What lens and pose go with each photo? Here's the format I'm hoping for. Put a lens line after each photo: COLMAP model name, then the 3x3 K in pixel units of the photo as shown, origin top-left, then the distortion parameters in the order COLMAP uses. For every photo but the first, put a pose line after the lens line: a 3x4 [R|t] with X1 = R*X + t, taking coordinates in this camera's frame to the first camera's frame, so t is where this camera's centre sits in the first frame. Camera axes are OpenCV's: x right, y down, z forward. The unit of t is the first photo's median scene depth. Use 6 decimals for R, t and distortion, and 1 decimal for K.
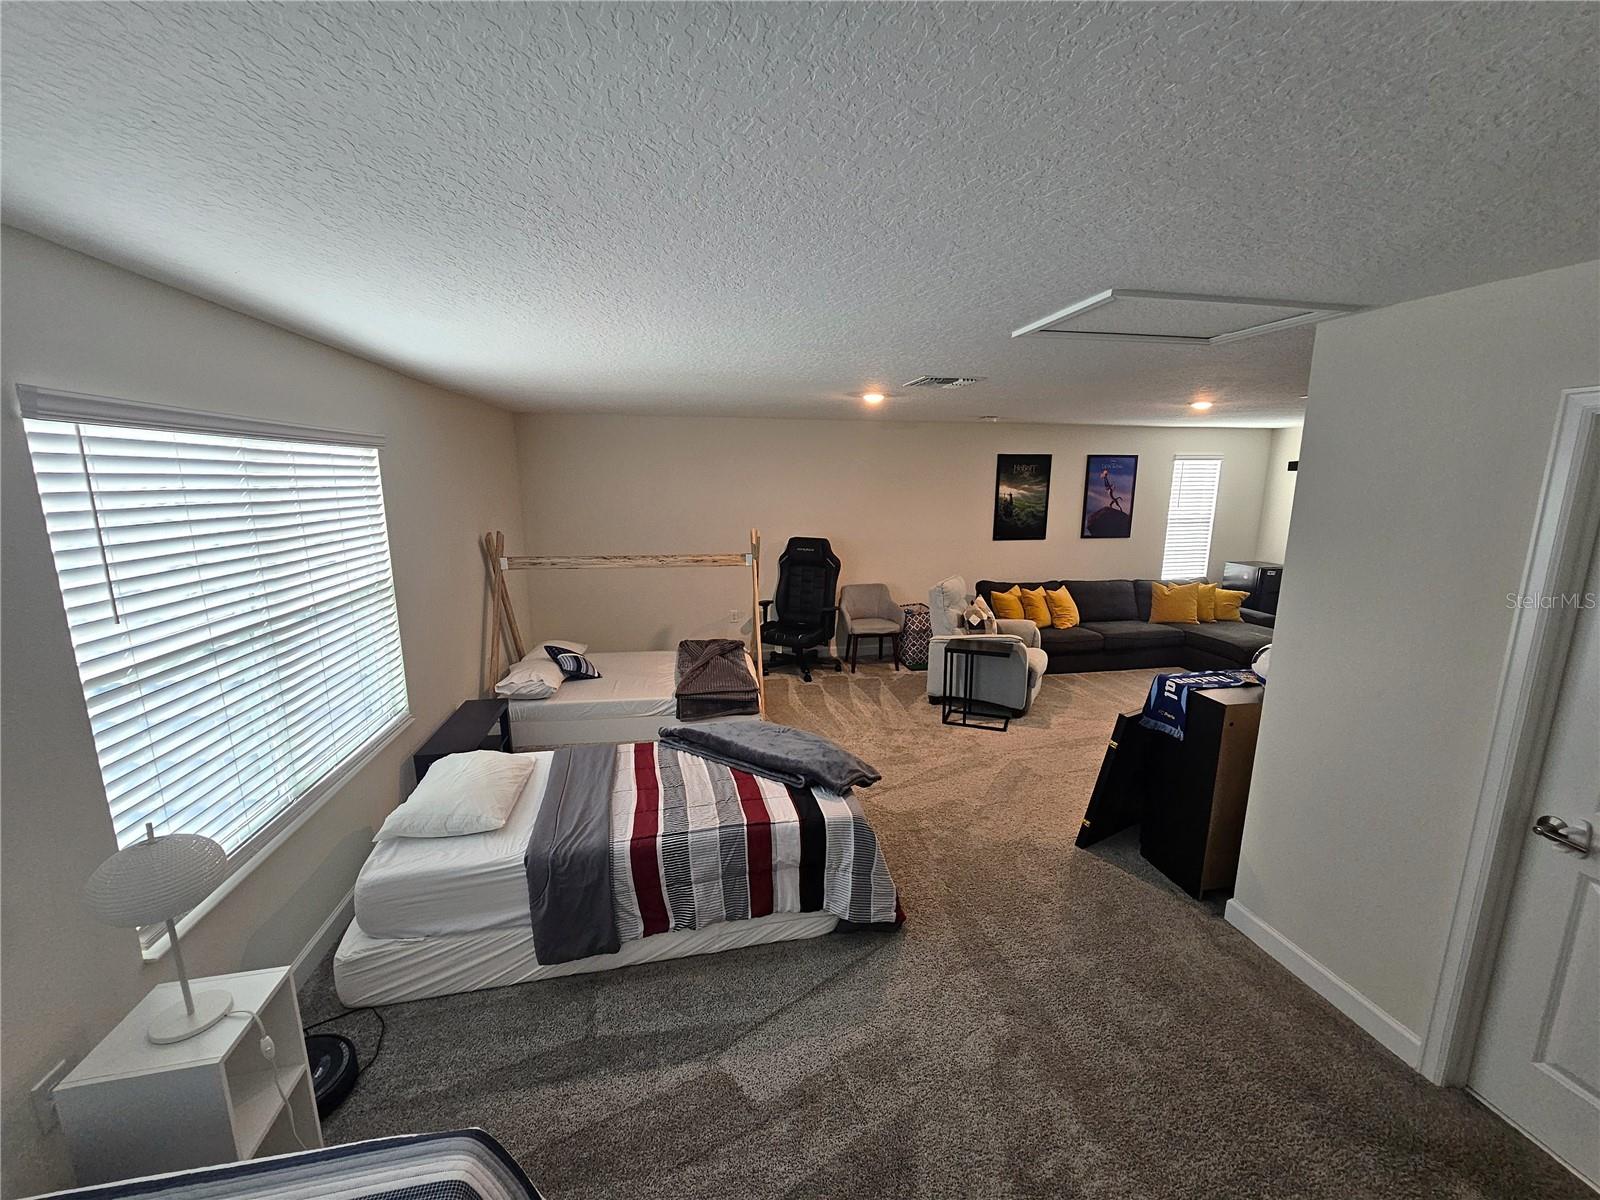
lens RADIAL K [[654.0, 0, 798.8], [0, 654.0, 607.9], [0, 0, 1]] dist [-0.003956, 0.001564]
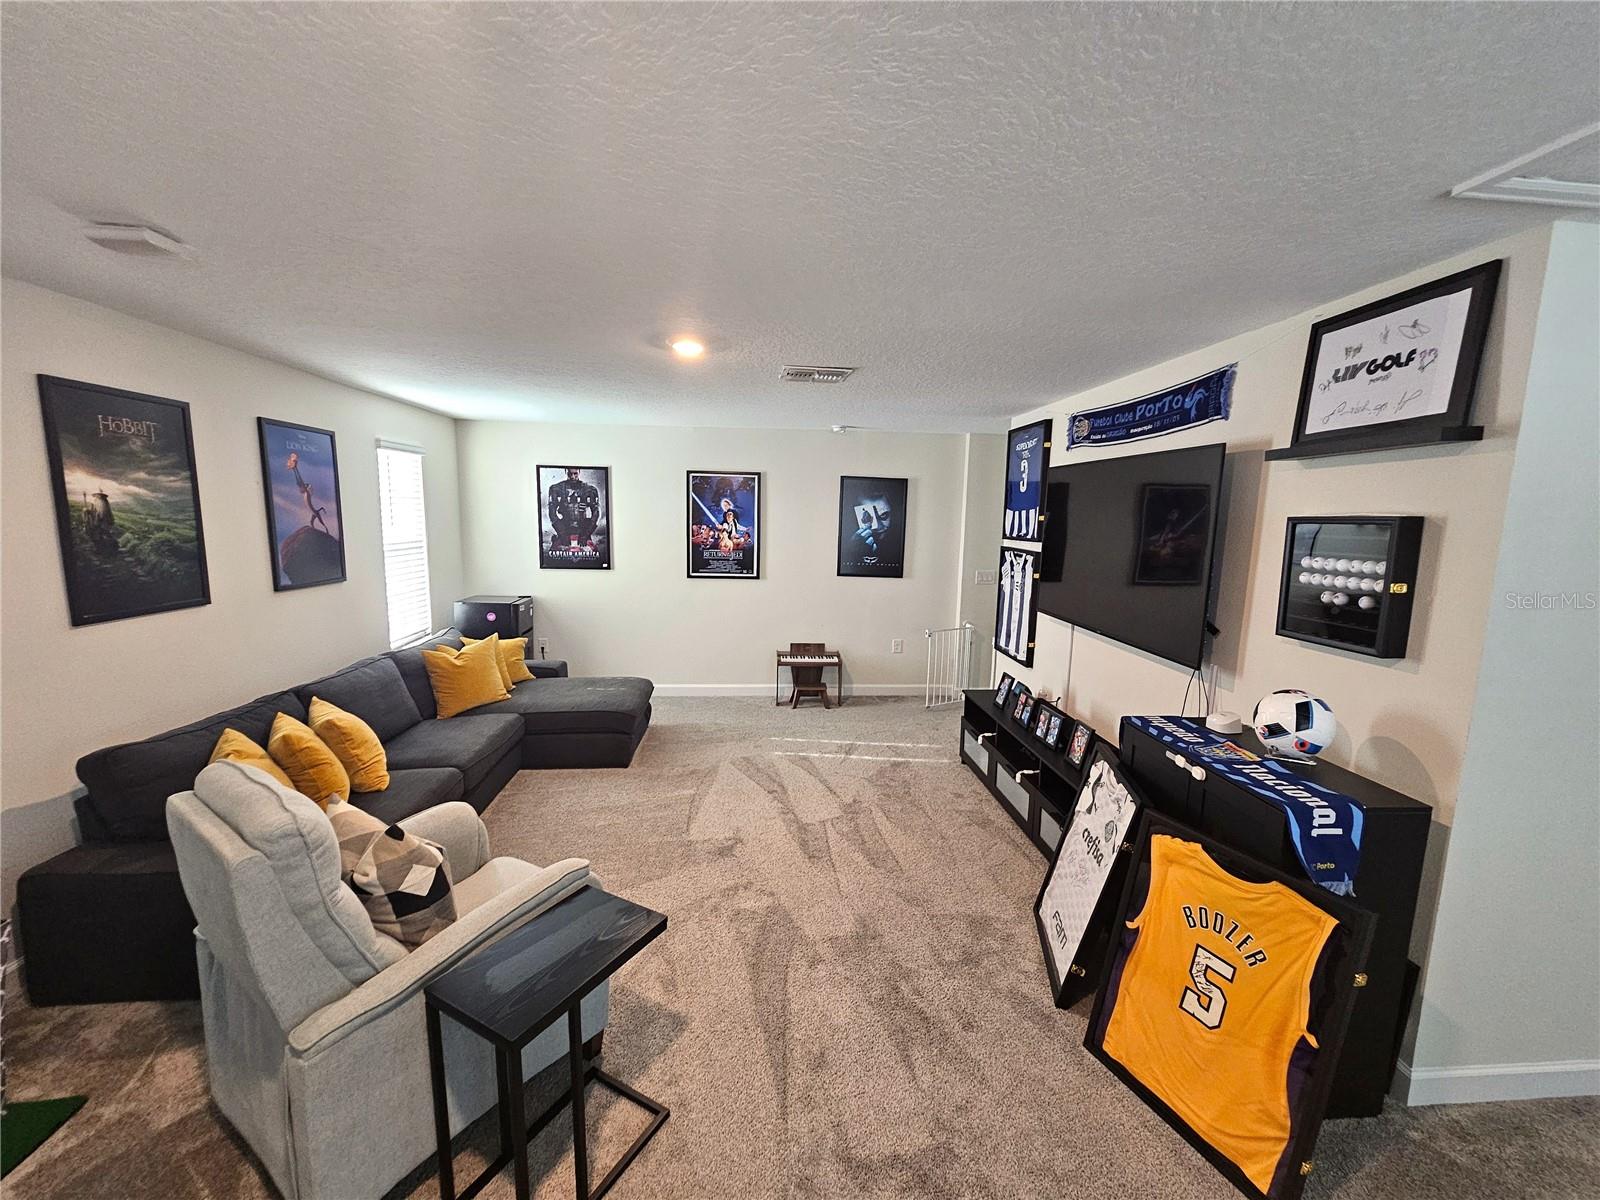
lens RADIAL K [[654.0, 0, 802.4], [0, 654.0, 603.9], [0, 0, 1]] dist [-0.003956, 0.001564]
pose [[0.099611, -0.133902, 0.985976, -0.001850], [0.175398, 0.977750, 0.115065, -0.087216], [-0.979445, 0.161477, 0.120881, 0.577985]]
